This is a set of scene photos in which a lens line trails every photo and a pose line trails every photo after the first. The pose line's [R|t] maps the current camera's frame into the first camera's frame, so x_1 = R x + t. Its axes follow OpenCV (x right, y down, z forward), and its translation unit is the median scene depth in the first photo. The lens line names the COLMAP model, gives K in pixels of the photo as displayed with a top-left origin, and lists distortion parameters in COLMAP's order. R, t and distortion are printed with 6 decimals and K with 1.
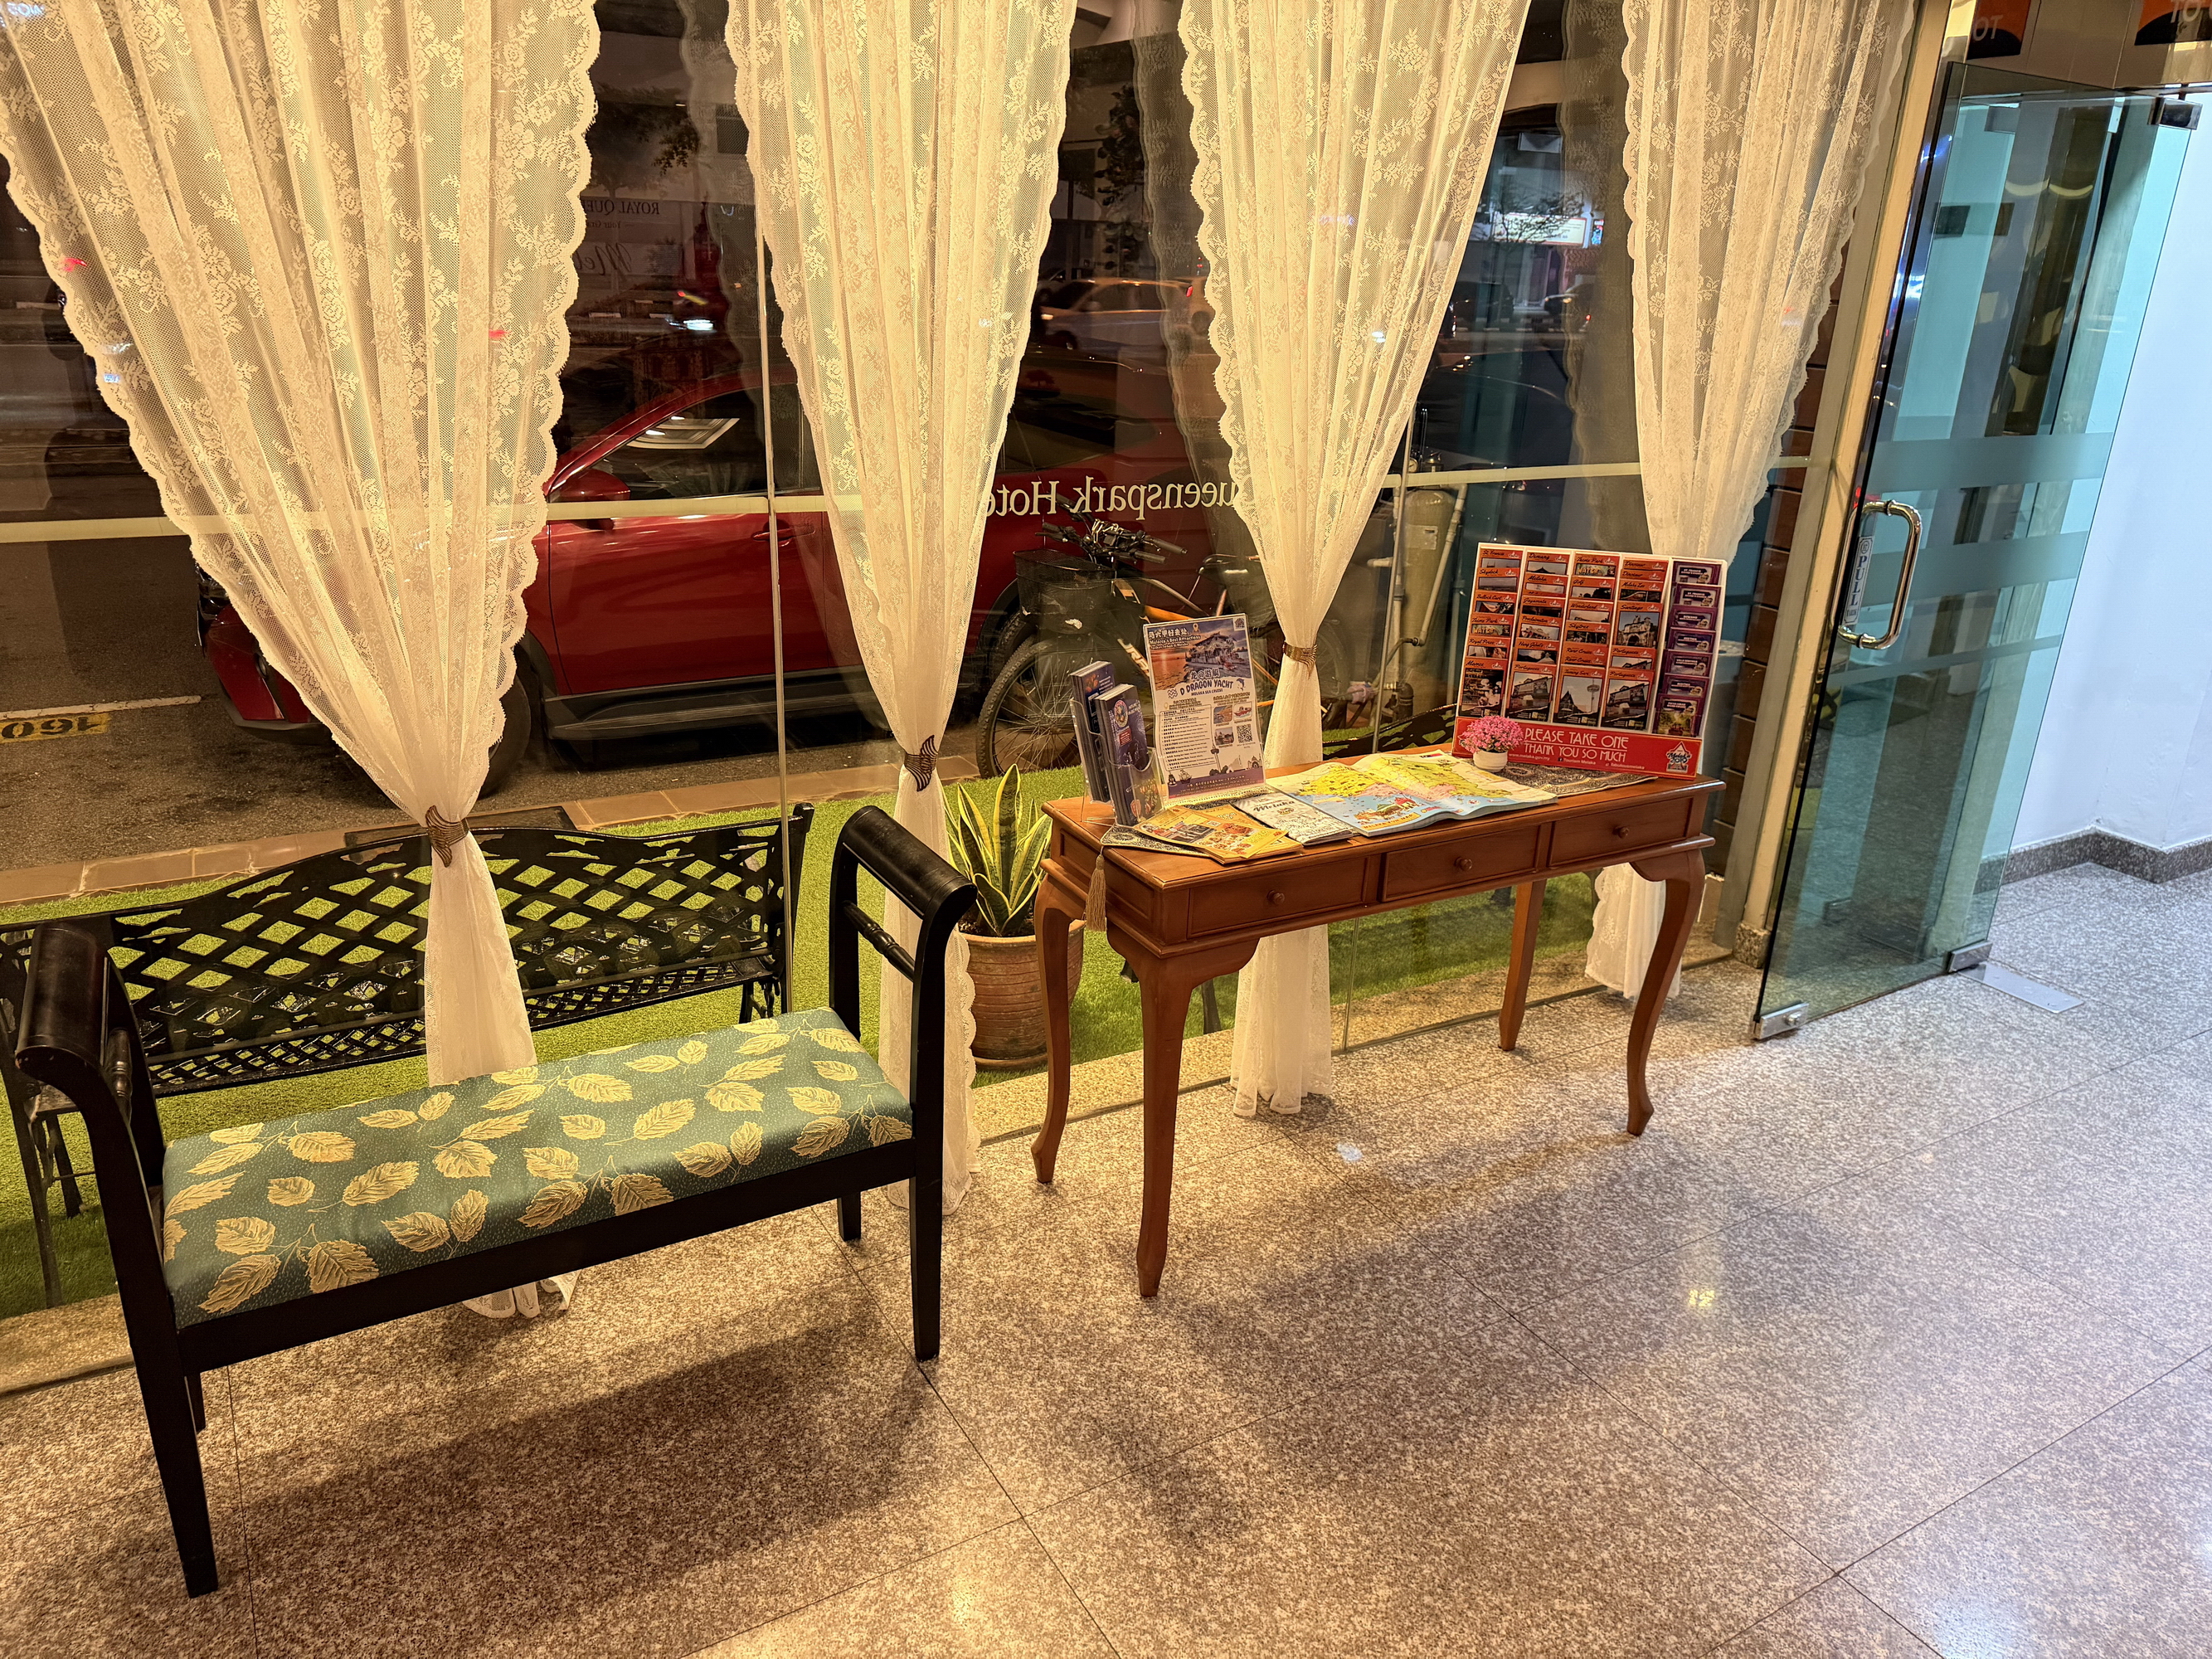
lens RADIAL K [[1545.2, 0, 1107.5], [0, 1545.2, 835.9], [0, 0, 1]] dist [0.012876, -0.029315]
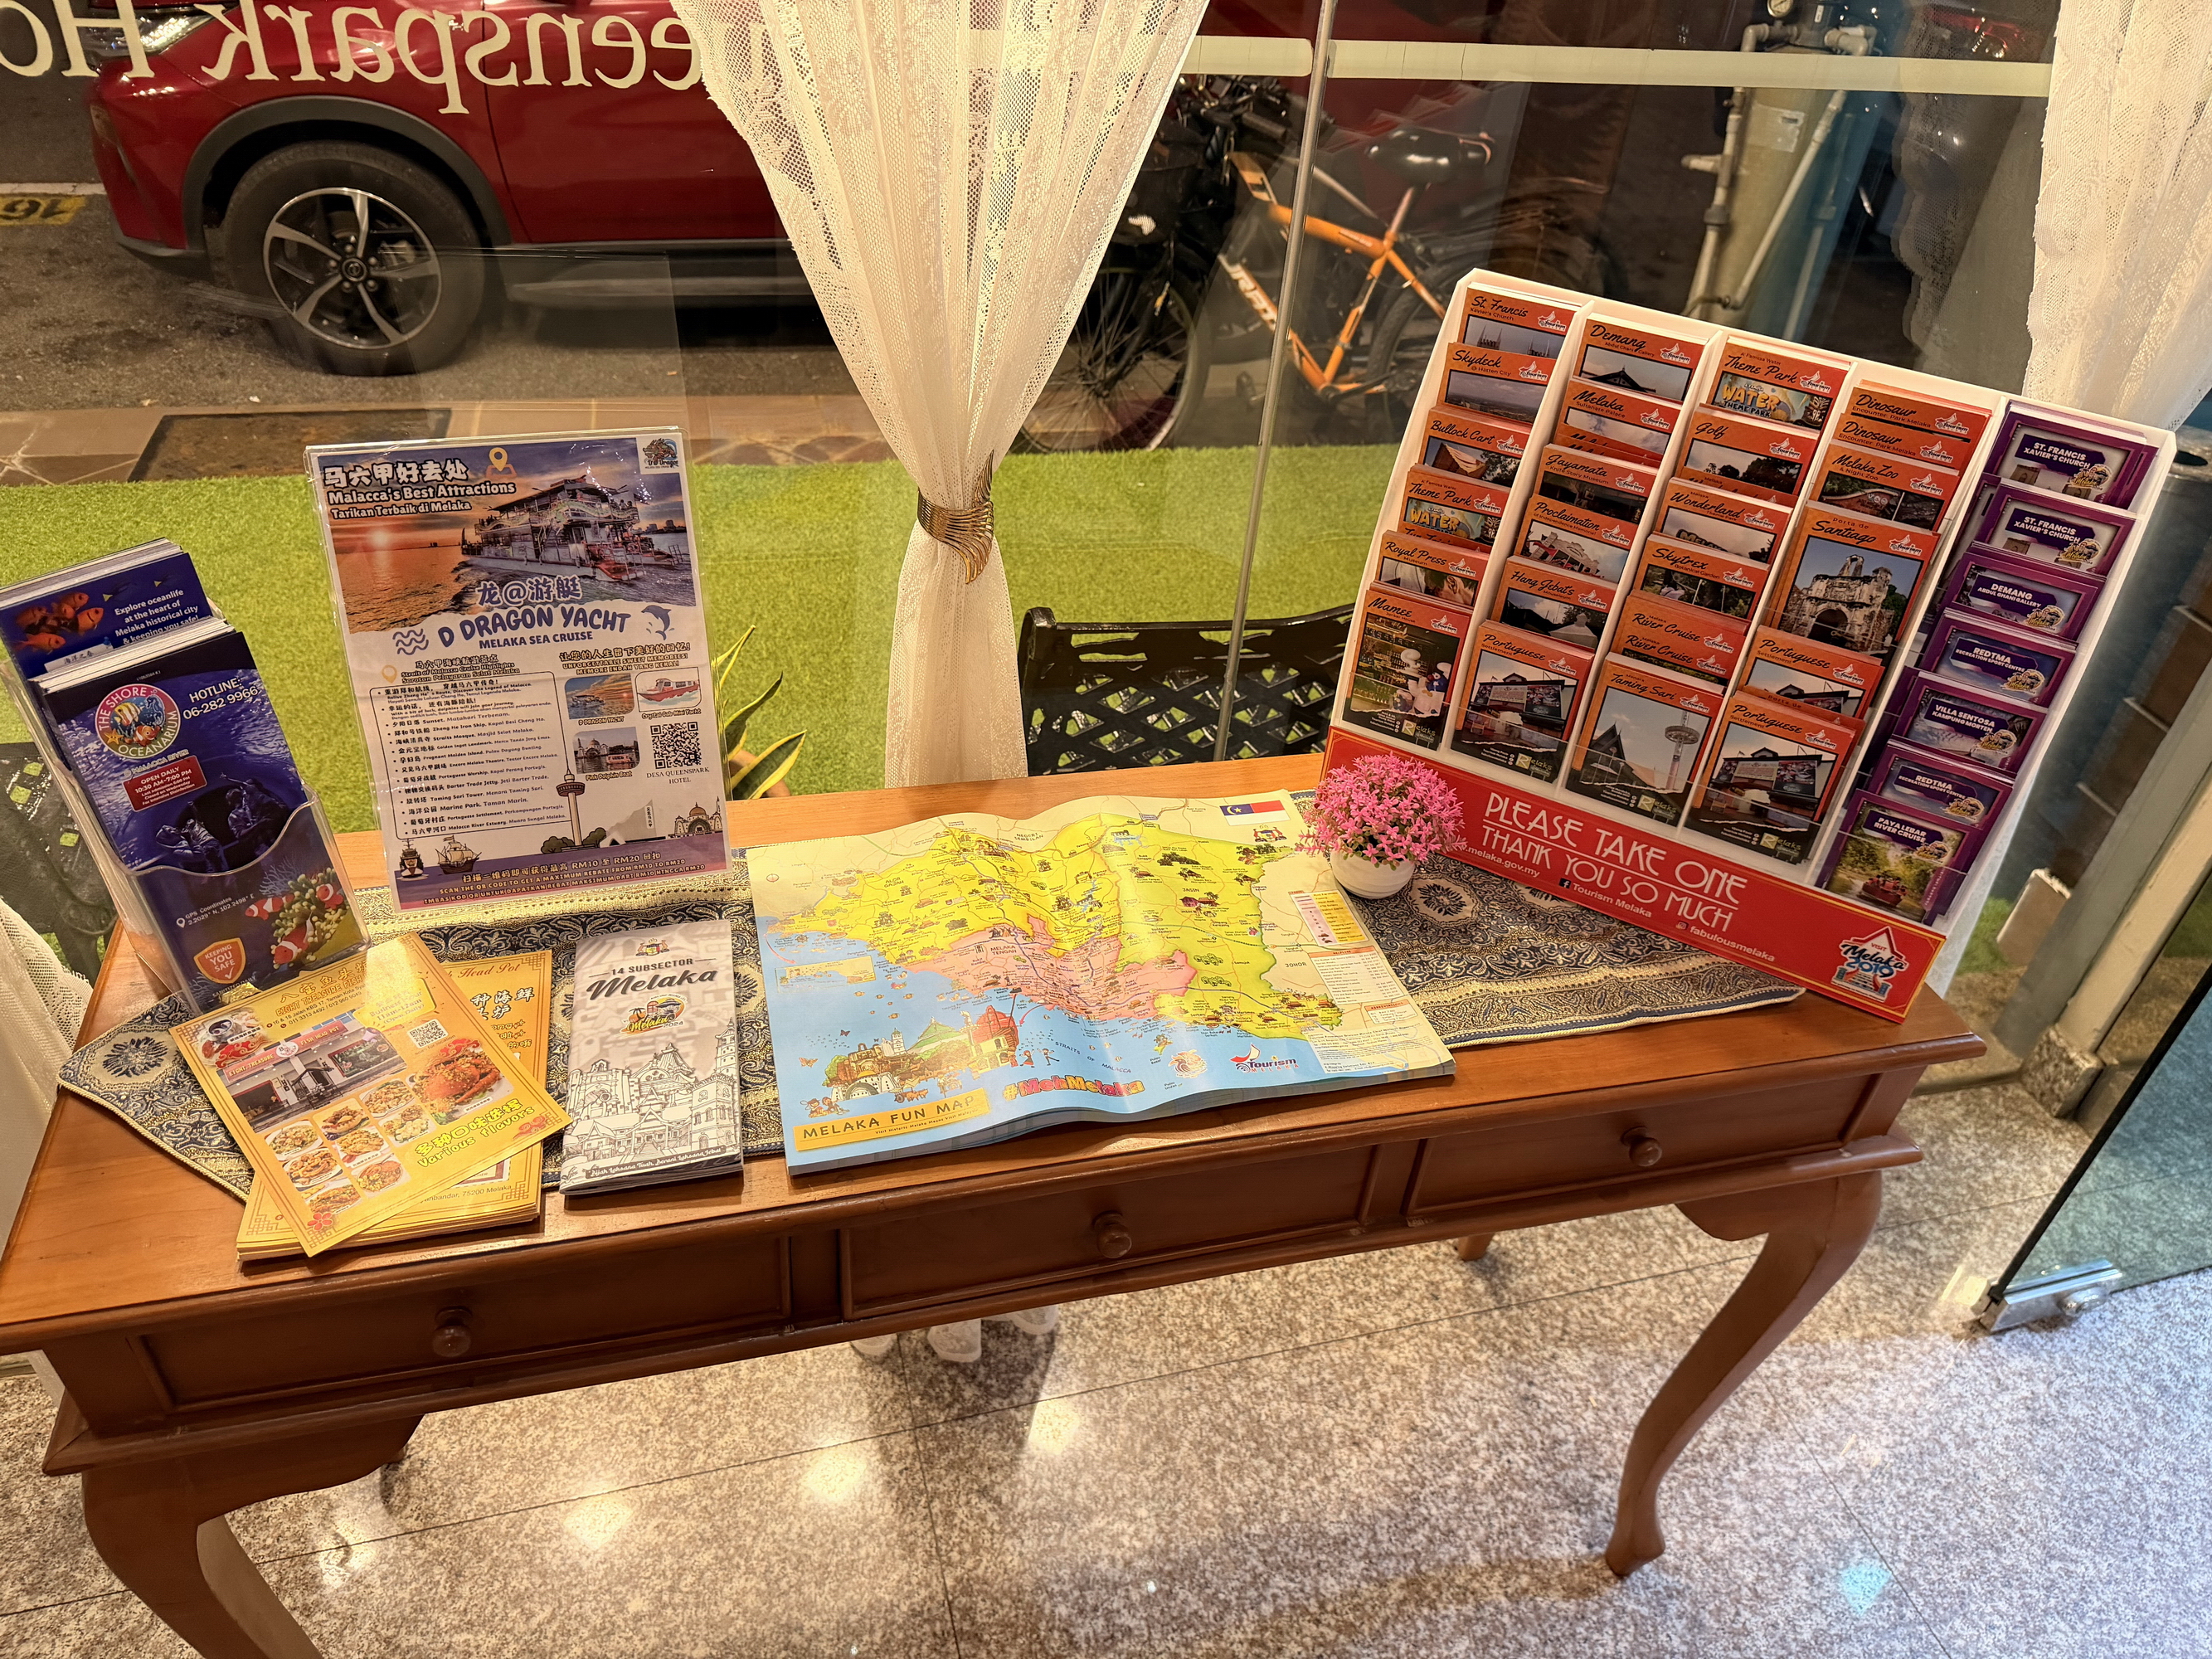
lens RADIAL K [[1545.2, 0, 1154.9], [0, 1545.2, 846.3], [0, 0, 1]] dist [0.012876, -0.029315]
pose [[0.967833, 0.185810, -0.169628, 0.261452], [-0.129837, 0.946370, 0.295848, -0.163390], [0.215502, -0.264307, 0.940053, 0.623390]]
